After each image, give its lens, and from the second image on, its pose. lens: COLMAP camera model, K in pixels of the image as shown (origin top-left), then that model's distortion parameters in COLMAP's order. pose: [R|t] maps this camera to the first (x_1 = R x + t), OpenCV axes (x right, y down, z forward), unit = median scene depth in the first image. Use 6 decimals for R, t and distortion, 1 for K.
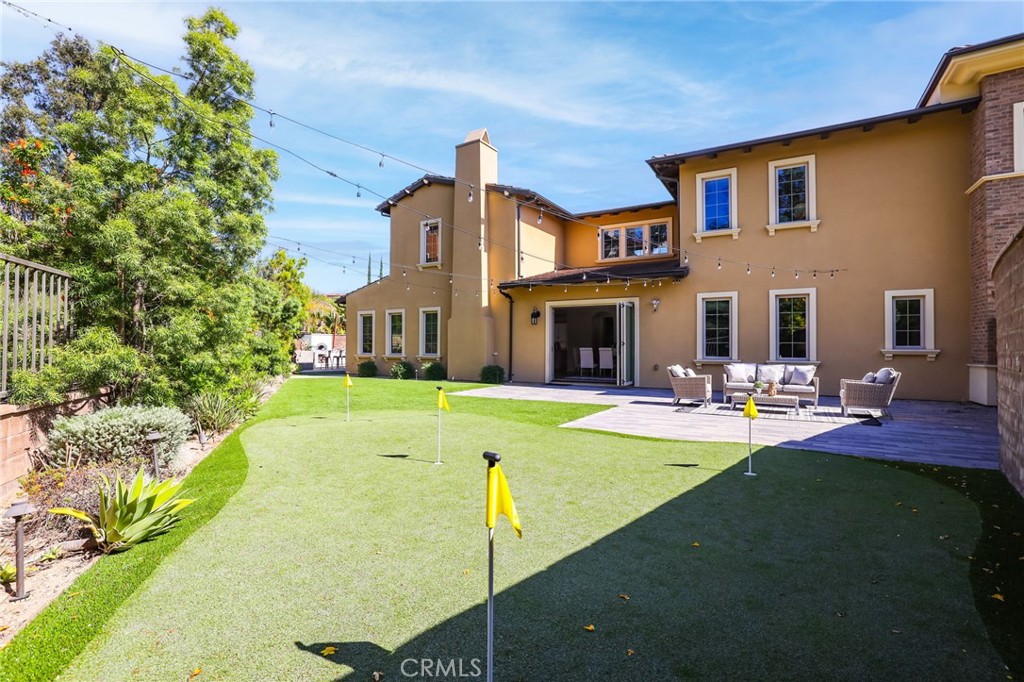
lens RADIAL K [[484.8, 0, 514.7], [0, 484.8, 339.1], [0, 0, 1]] dist [-0.025368, 0.008607]
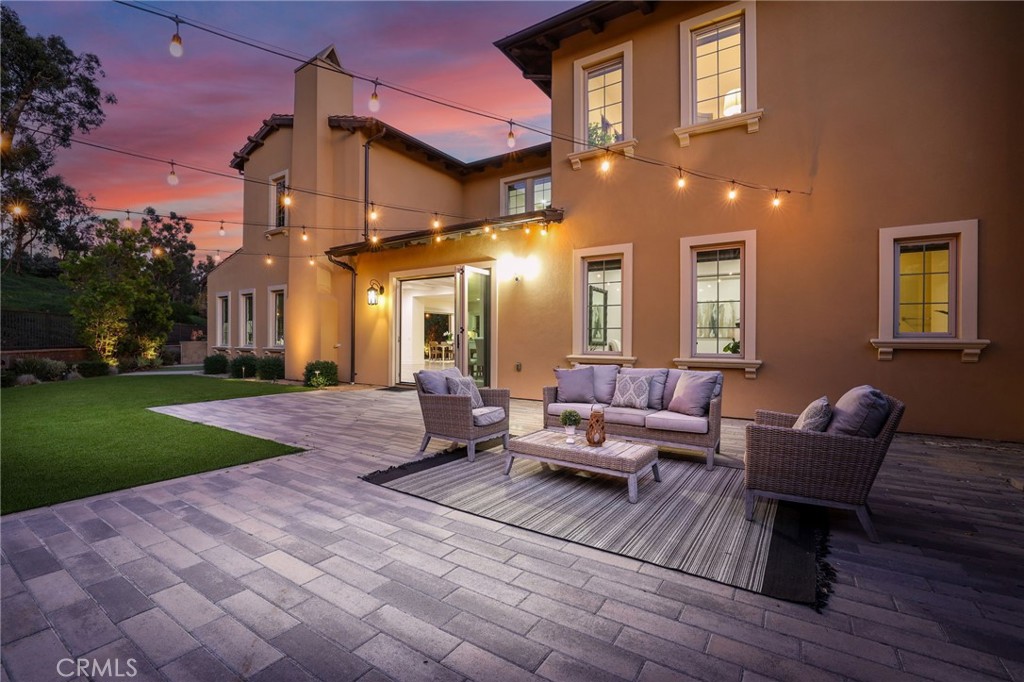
lens RADIAL K [[459.8, 0, 506.6], [0, 459.8, 343.5], [0, 0, 1]] dist [-0.027907, 0.007105]
pose [[0.998717, 0.000750, -0.050636, 0.266847], [0.000632, 0.999628, 0.027274, 0.009002], [0.050637, -0.027271, 0.998345, 0.328908]]
